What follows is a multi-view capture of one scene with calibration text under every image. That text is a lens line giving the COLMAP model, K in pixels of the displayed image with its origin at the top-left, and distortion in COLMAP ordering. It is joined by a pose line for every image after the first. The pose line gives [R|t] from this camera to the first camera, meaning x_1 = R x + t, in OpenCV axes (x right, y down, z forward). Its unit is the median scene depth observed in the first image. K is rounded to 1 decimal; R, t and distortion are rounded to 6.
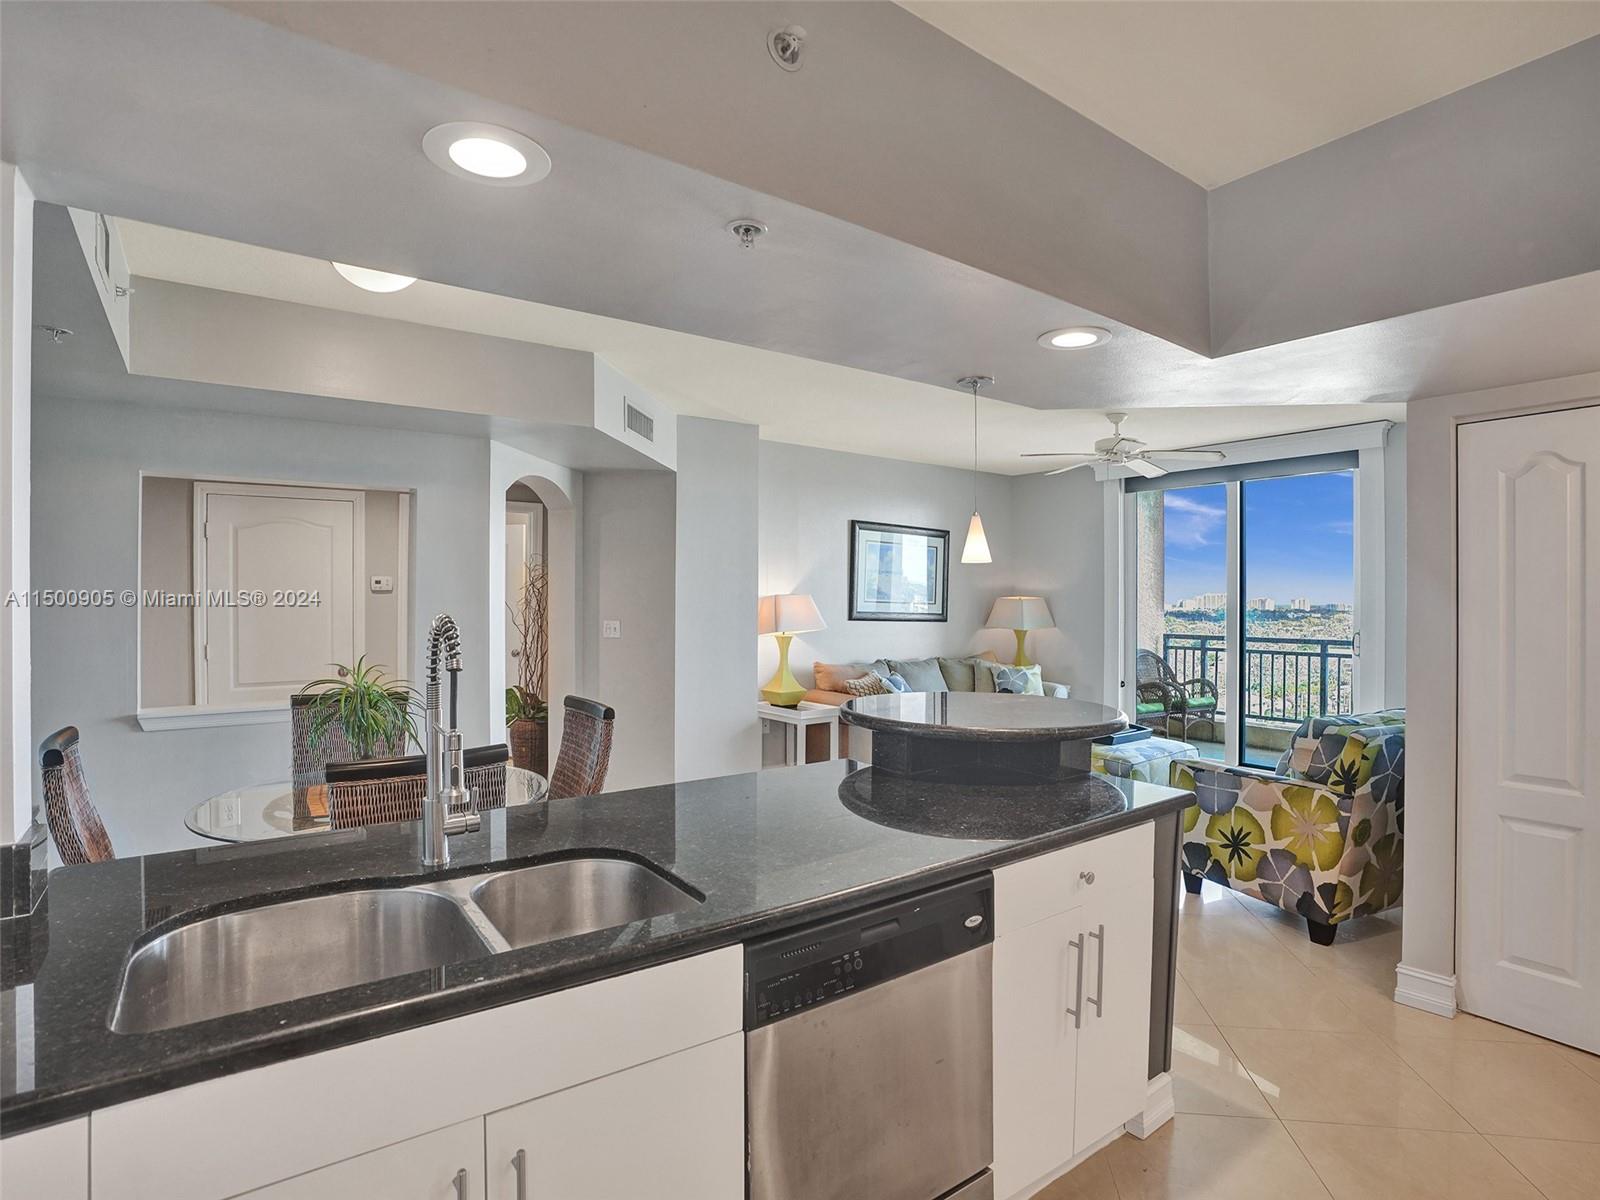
lens RADIAL K [[843.3, 0, 795.7], [0, 843.3, 591.6], [0, 0, 1]] dist [-0.057423, 0.020021]
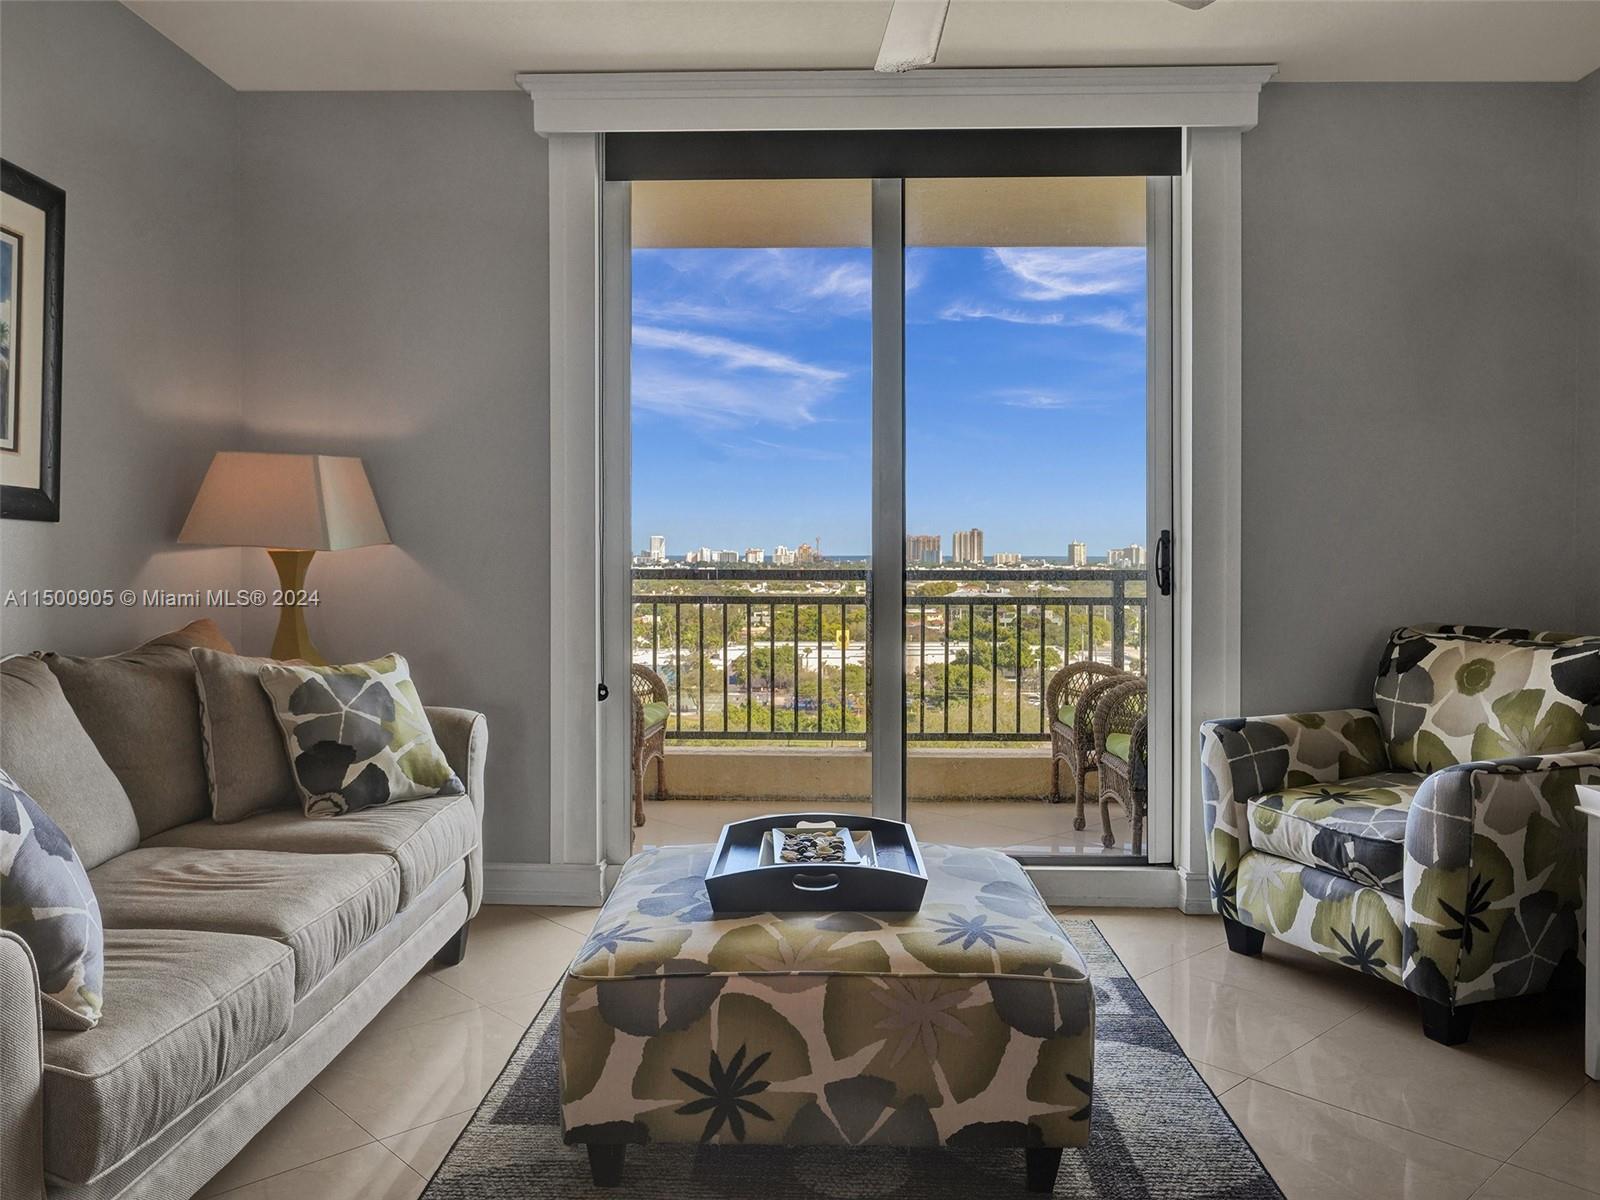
lens RADIAL K [[1243.0, 0, 792.4], [0, 1243.0, 571.8], [0, 0, 1]] dist [0.000743, 0.027169]
pose [[0.621215, -0.015265, 0.783491, 0.019397], [-0.005071, 0.999711, 0.023498, 0.083960], [-0.783623, -0.018570, 0.620958, 1.133035]]
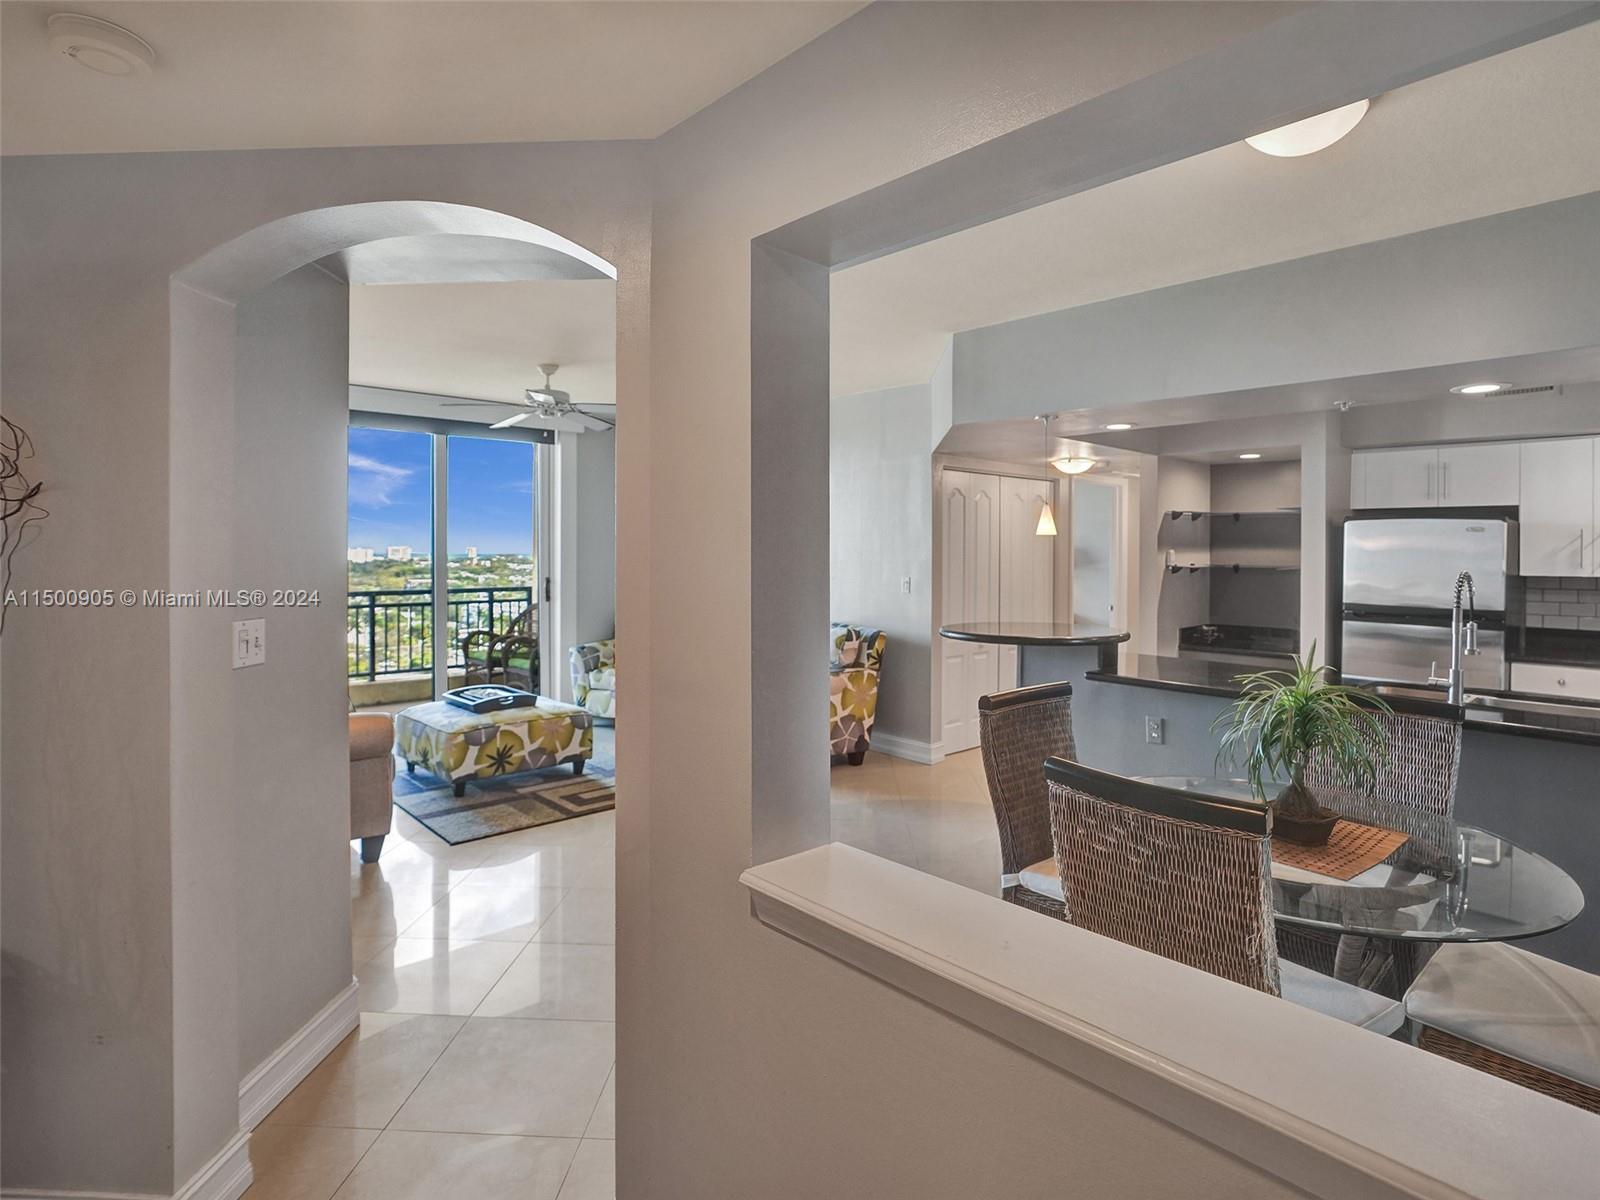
lens RADIAL K [[843.3, 0, 825.8], [0, 843.3, 554.7], [0, 0, 1]] dist [-0.057423, 0.020021]
pose [[-0.140236, -0.007112, 0.990093, -0.915670], [-0.013870, 0.999890, 0.005217, 0.002049], [-0.990021, -0.013001, -0.140319, 1.190128]]
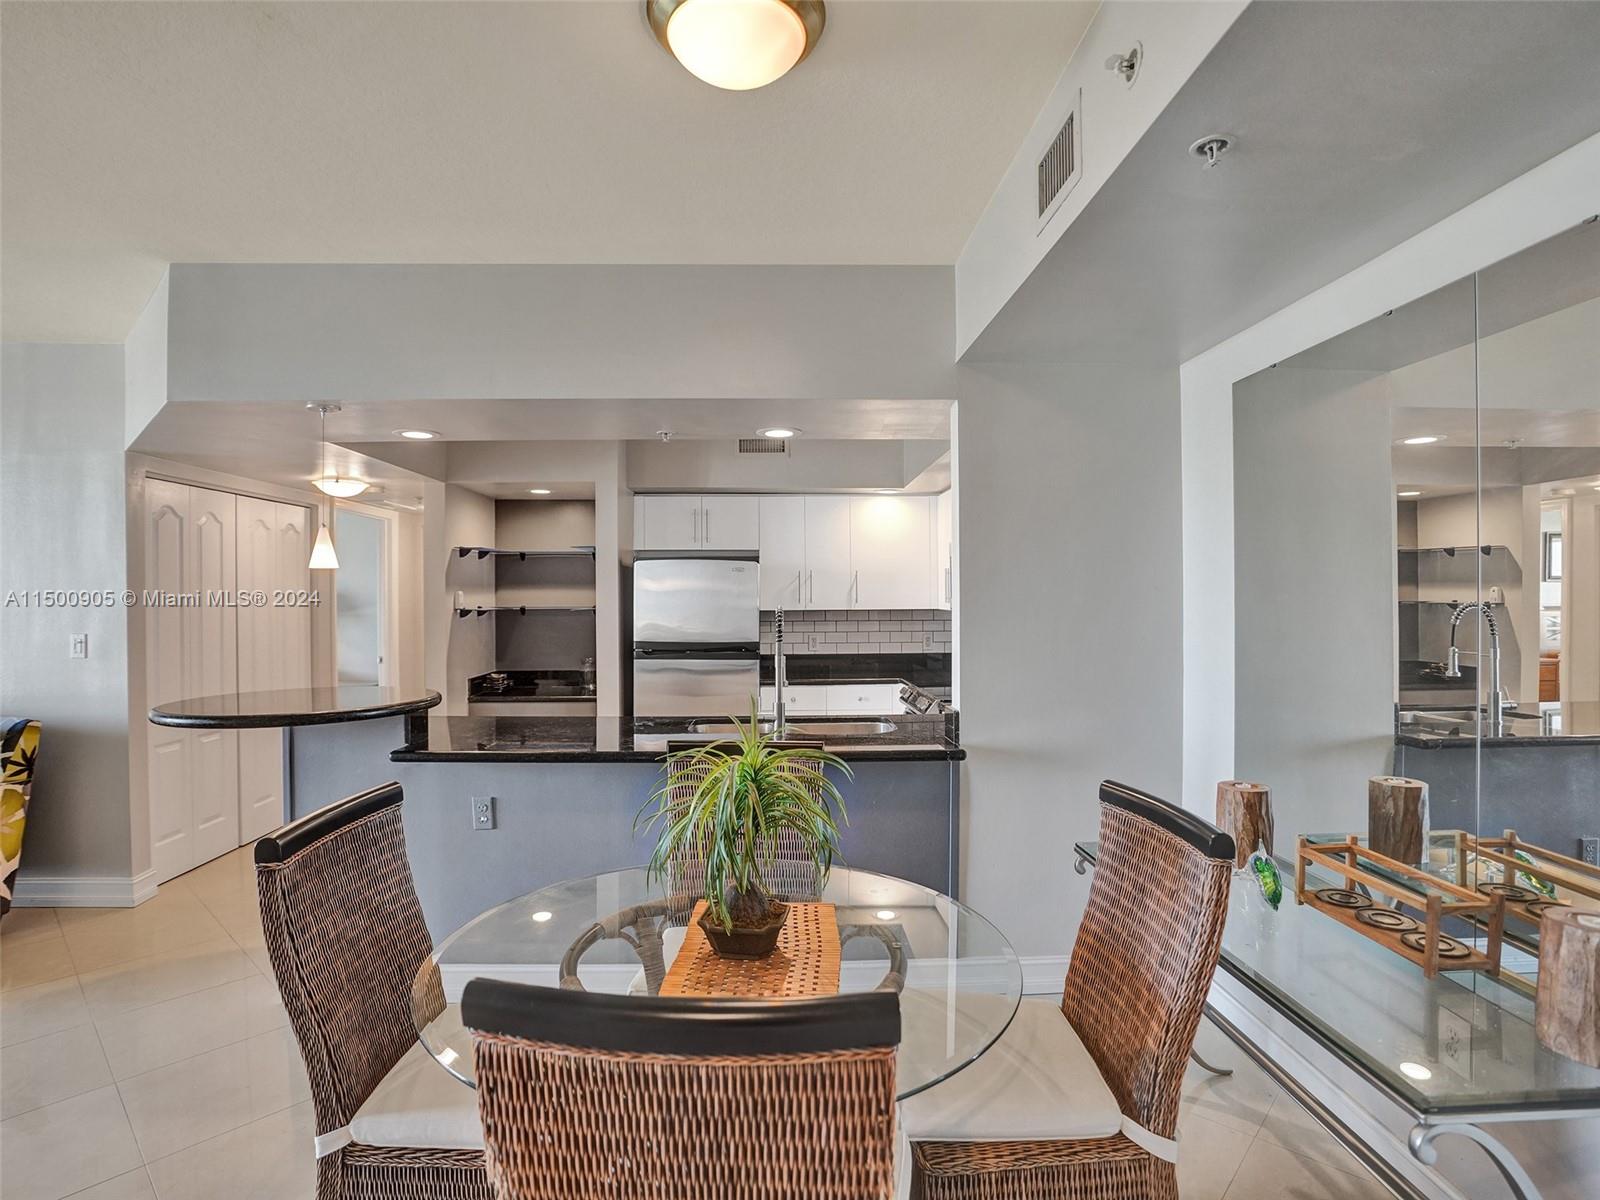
lens RADIAL K [[843.3, 0, 803.5], [0, 843.3, 596.6], [0, 0, 1]] dist [-0.057423, 0.020021]
pose [[-0.822316, 0.003684, 0.569019, -0.693131], [0.002471, 0.999993, -0.002903, 0.007643], [-0.569025, -0.000982, -0.822319, 1.140469]]
